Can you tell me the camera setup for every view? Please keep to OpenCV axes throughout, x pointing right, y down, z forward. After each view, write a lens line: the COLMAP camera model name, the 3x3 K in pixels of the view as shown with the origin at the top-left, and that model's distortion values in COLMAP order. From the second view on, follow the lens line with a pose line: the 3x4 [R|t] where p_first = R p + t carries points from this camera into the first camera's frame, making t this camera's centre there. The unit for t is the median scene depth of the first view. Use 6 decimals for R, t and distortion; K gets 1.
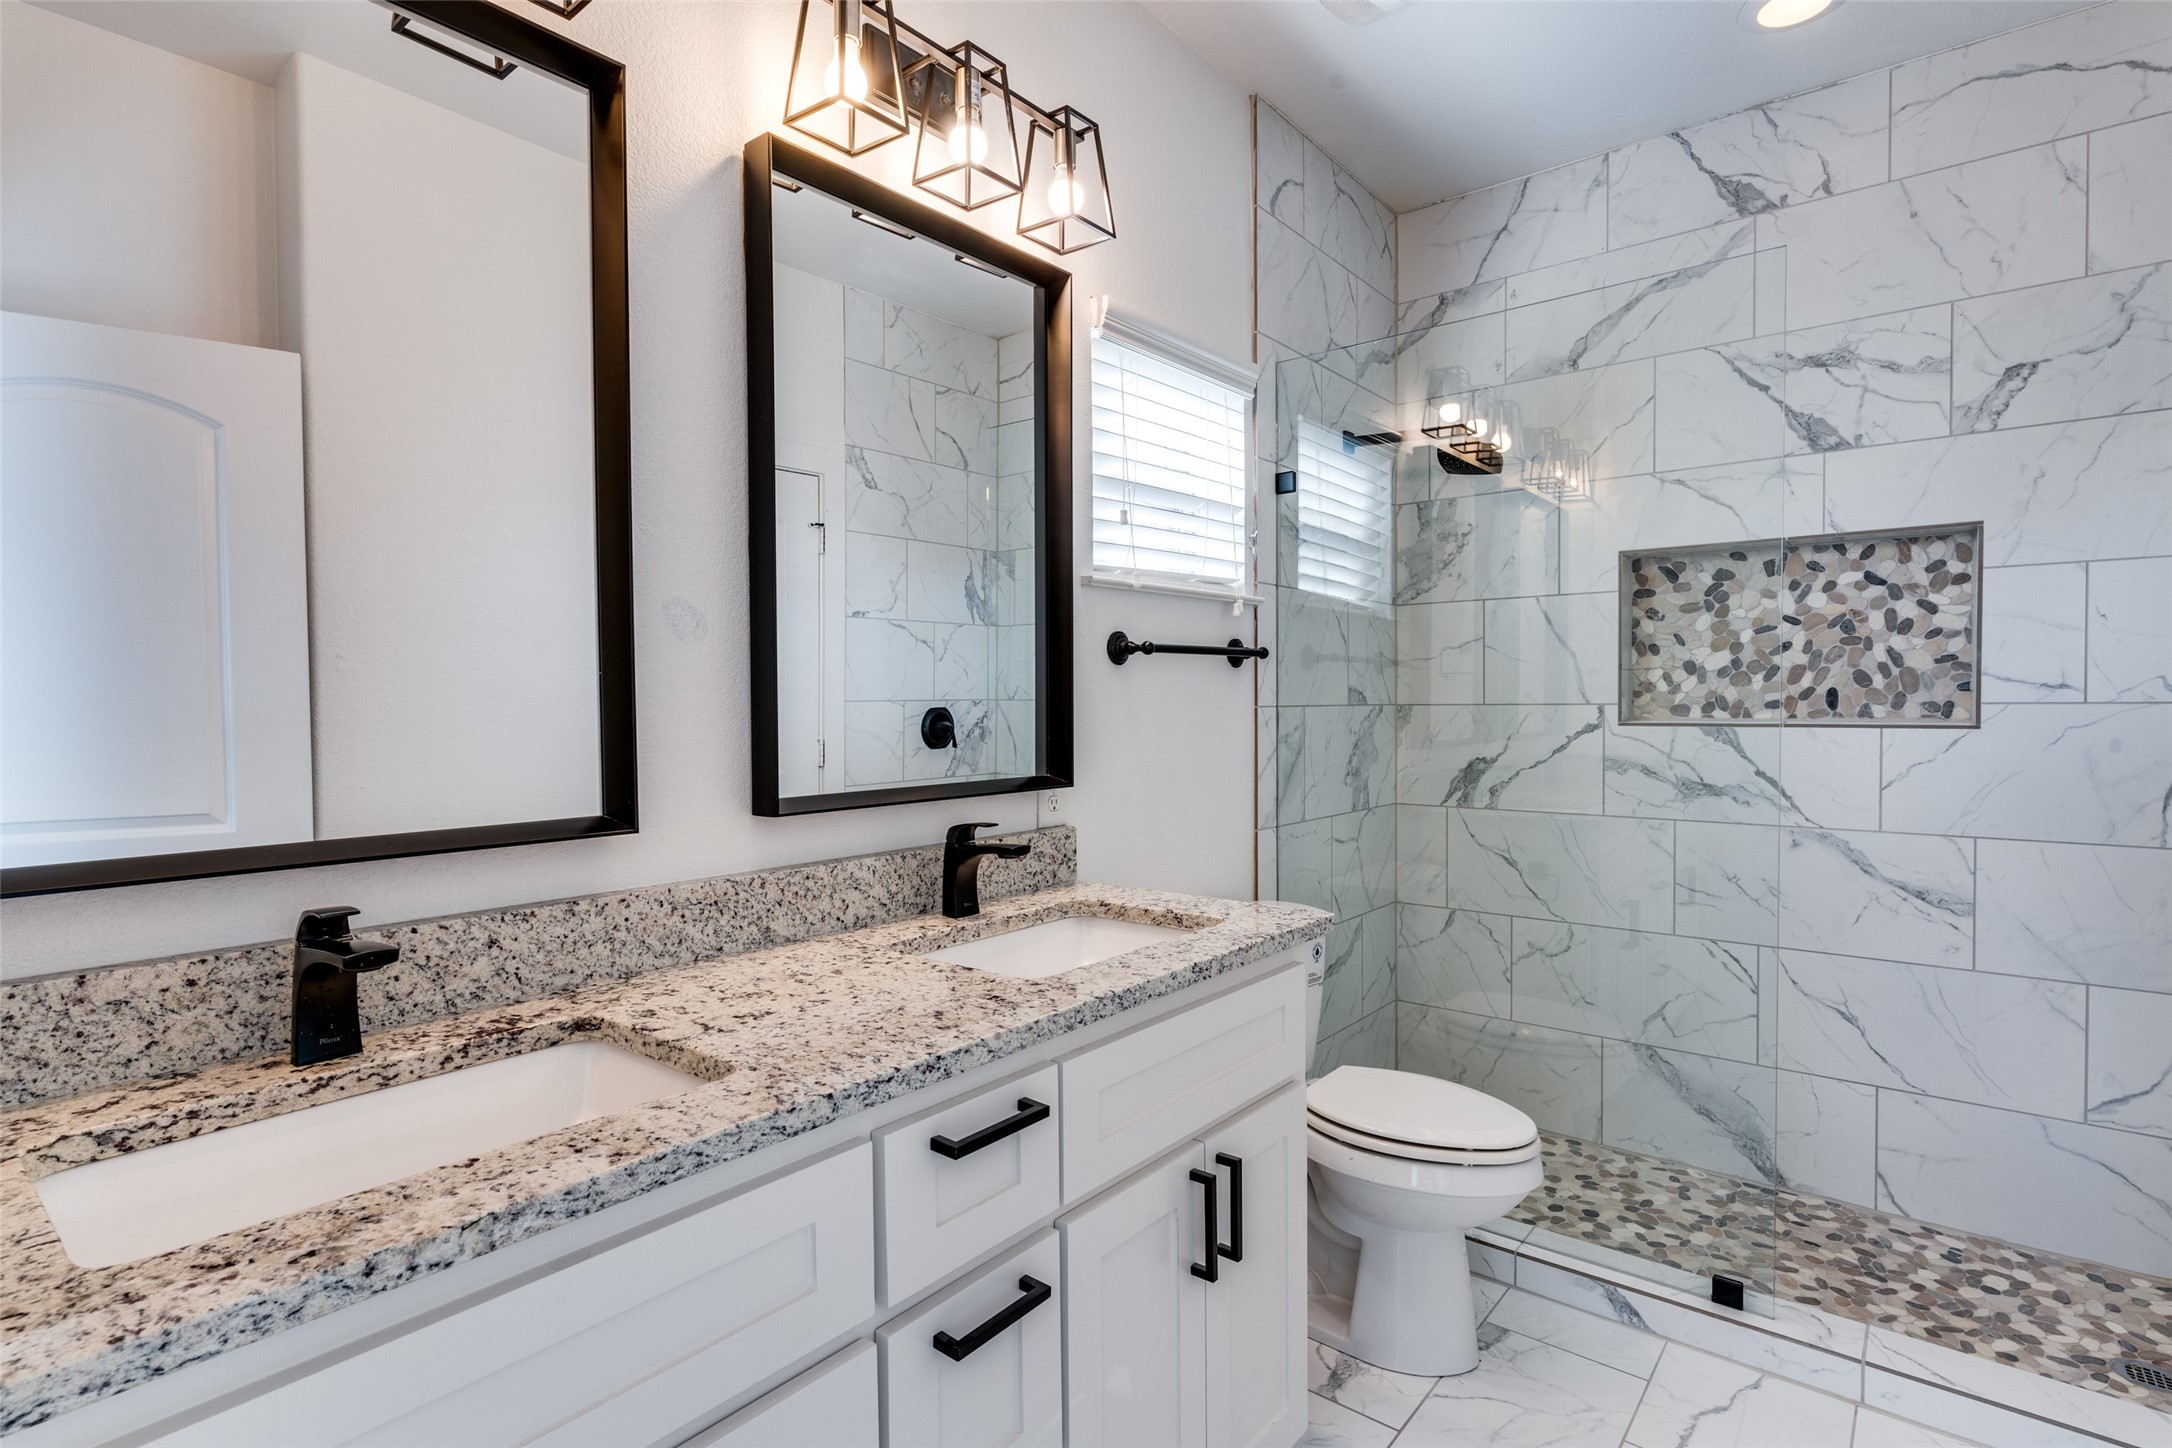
lens RADIAL K [[1065.4, 0, 1091.5], [0, 1065.4, 724.5], [0, 0, 1]] dist [0.005311, -0.001797]
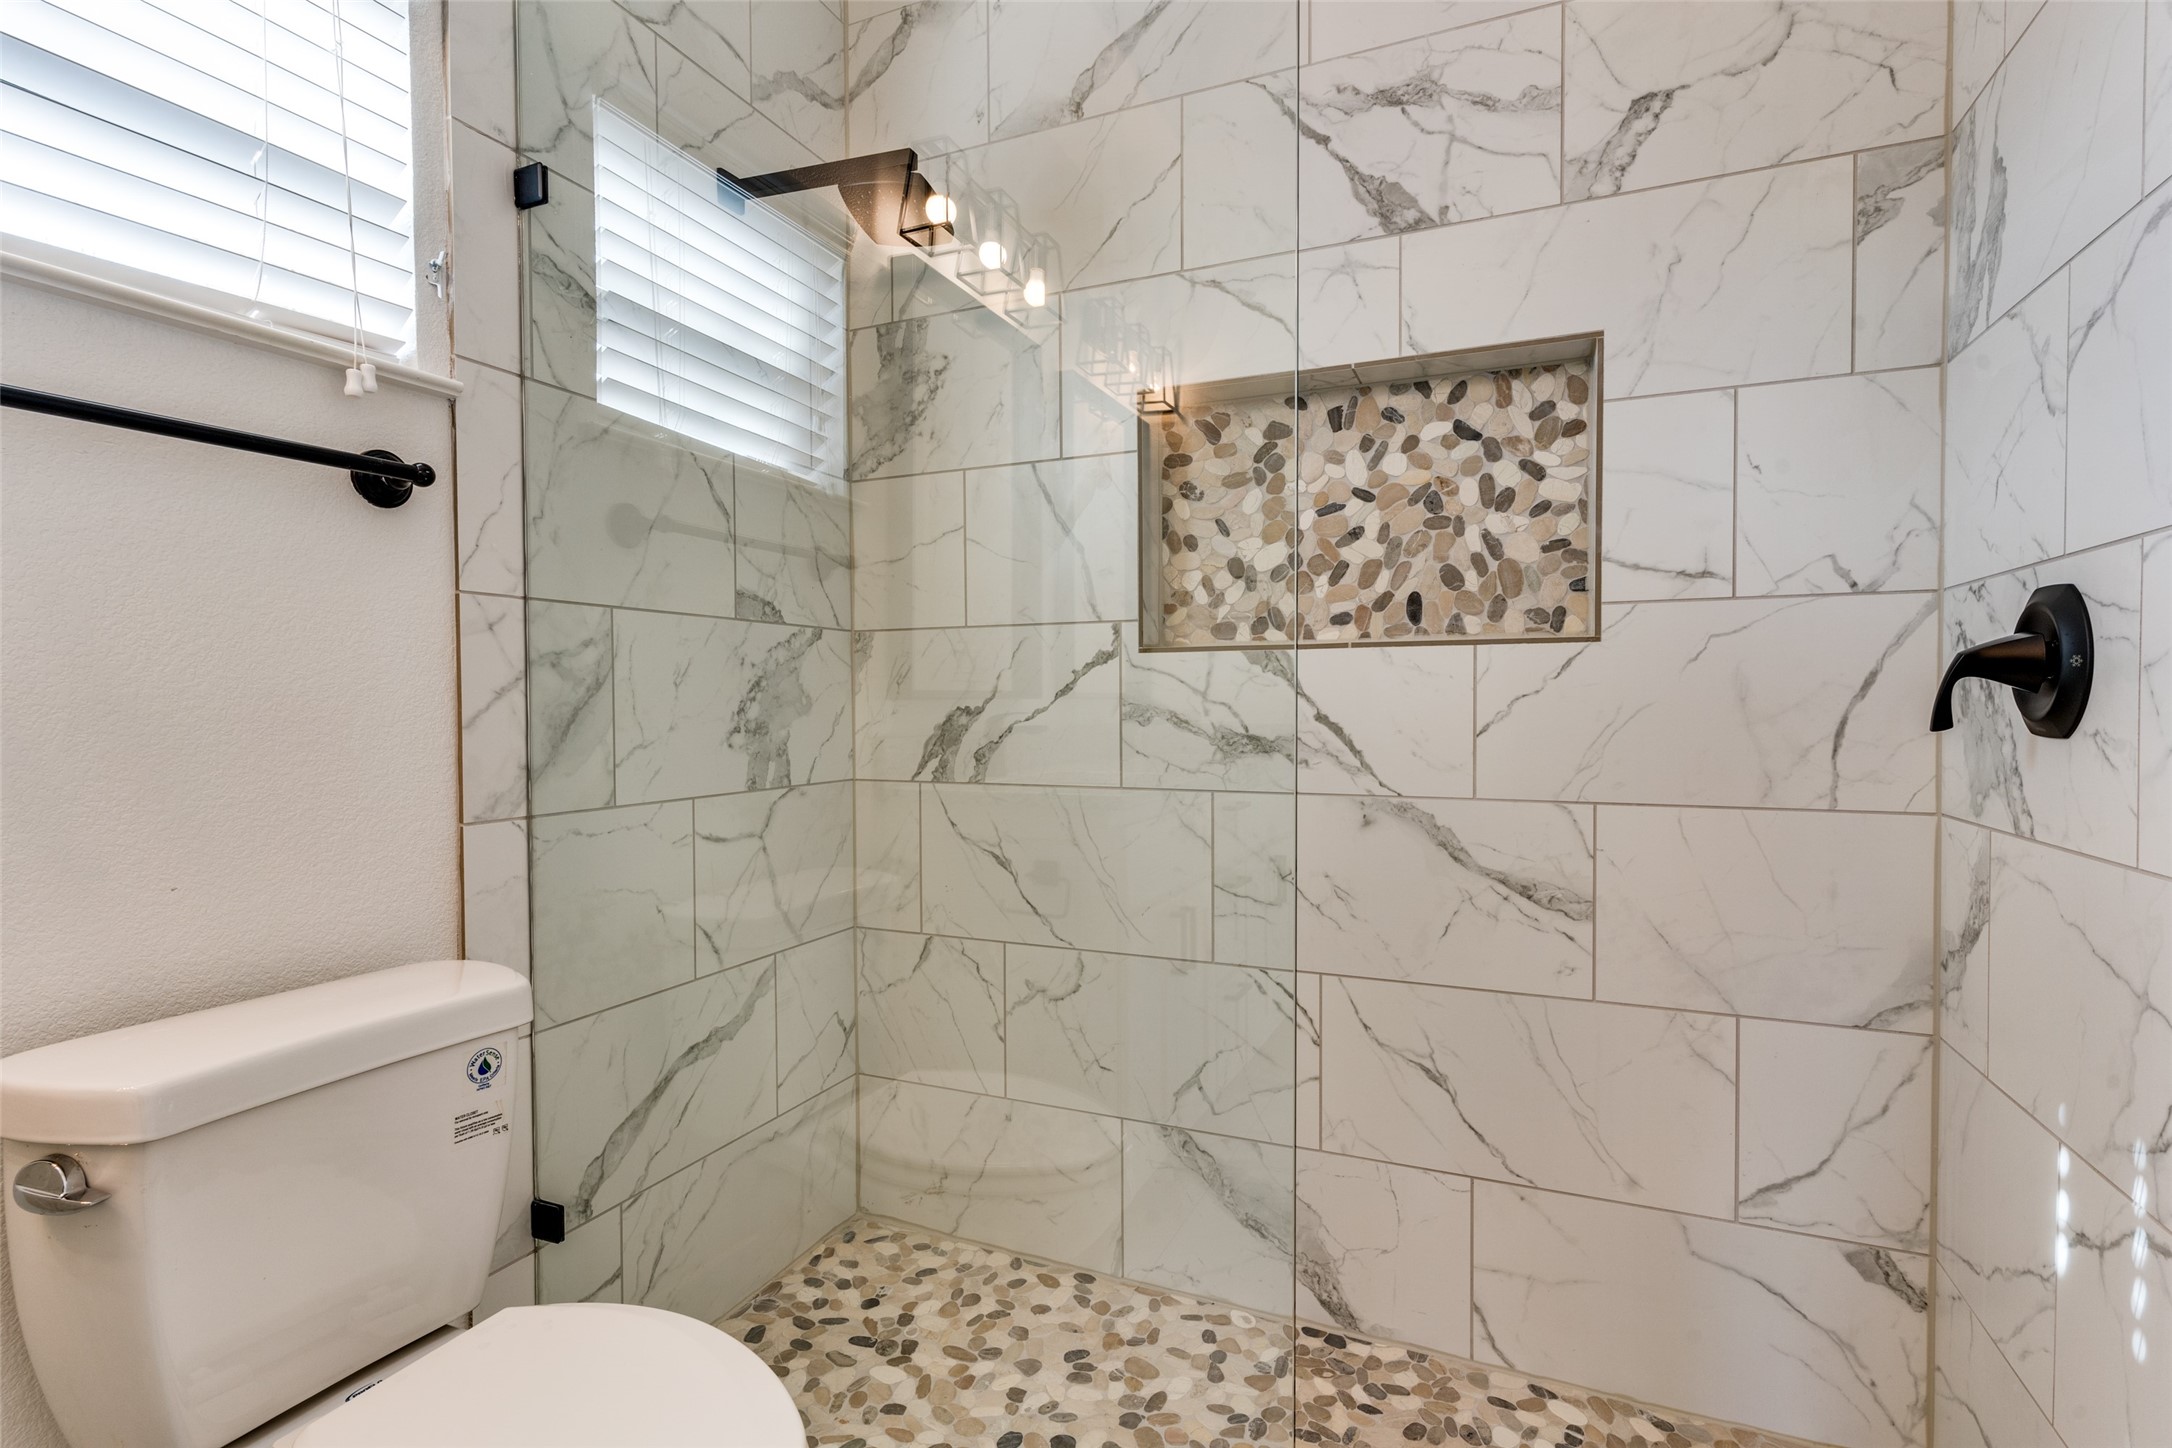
lens RADIAL K [[1065.4, 0, 1080.4], [0, 1065.4, 719.7], [0, 0, 1]] dist [0.005311, -0.001797]
pose [[0.963794, -0.003166, 0.266630, 0.303561], [0.003842, 0.999991, -0.002015, 0.048083], [-0.266621, 0.002967, 0.963797, 0.396713]]
